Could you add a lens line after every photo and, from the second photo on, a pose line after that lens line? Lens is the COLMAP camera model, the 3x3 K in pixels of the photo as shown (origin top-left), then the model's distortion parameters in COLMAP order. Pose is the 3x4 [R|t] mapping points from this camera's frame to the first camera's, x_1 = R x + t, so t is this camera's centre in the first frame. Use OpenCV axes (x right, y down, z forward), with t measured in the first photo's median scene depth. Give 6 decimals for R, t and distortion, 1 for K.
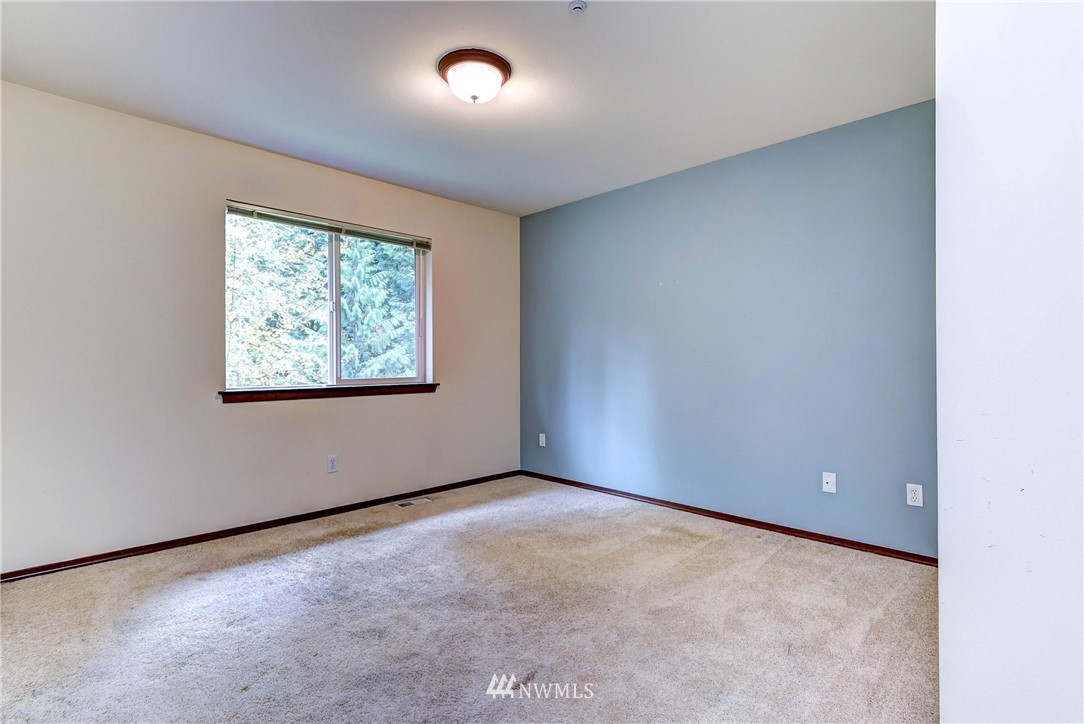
lens RADIAL K [[520.9, 0, 544.4], [0, 520.9, 364.9], [0, 0, 1]] dist [0.001704, -0.000079]
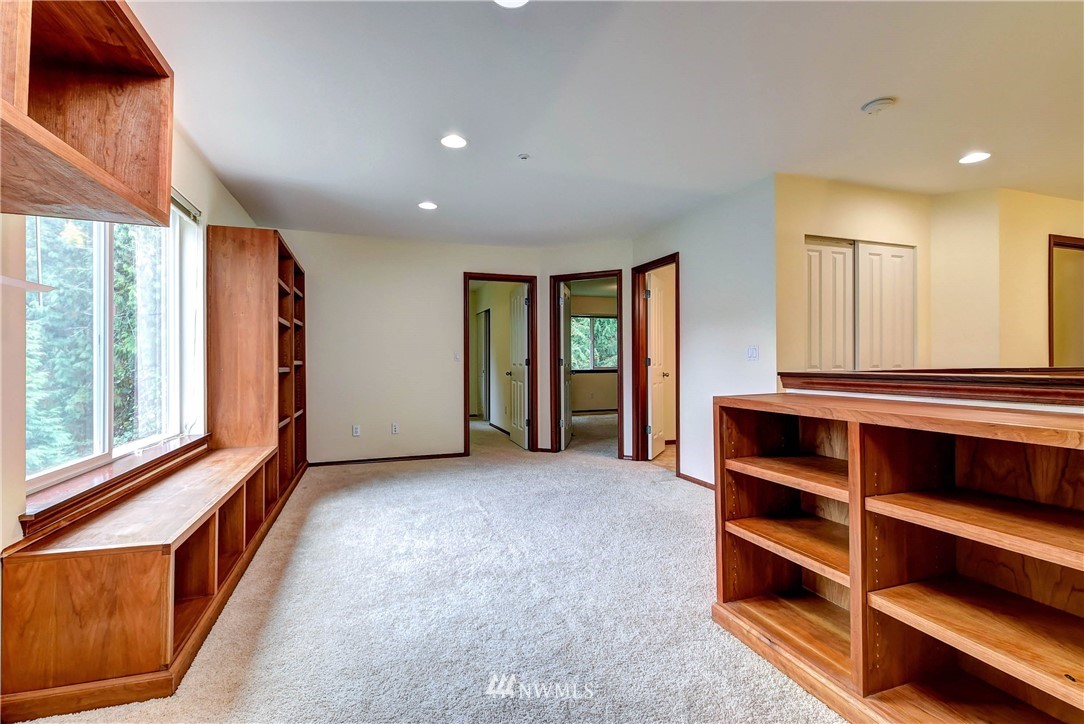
lens RADIAL K [[479.8, 0, 540.7], [0, 479.8, 361.1], [0, 0, 1]] dist [0.004983, -0.003219]
pose [[0.894784, 0.000605, -0.446499, 0.666723], [-0.001649, 0.999997, -0.001950, -0.009561], [0.446496, 0.002481, 0.894782, -1.885201]]
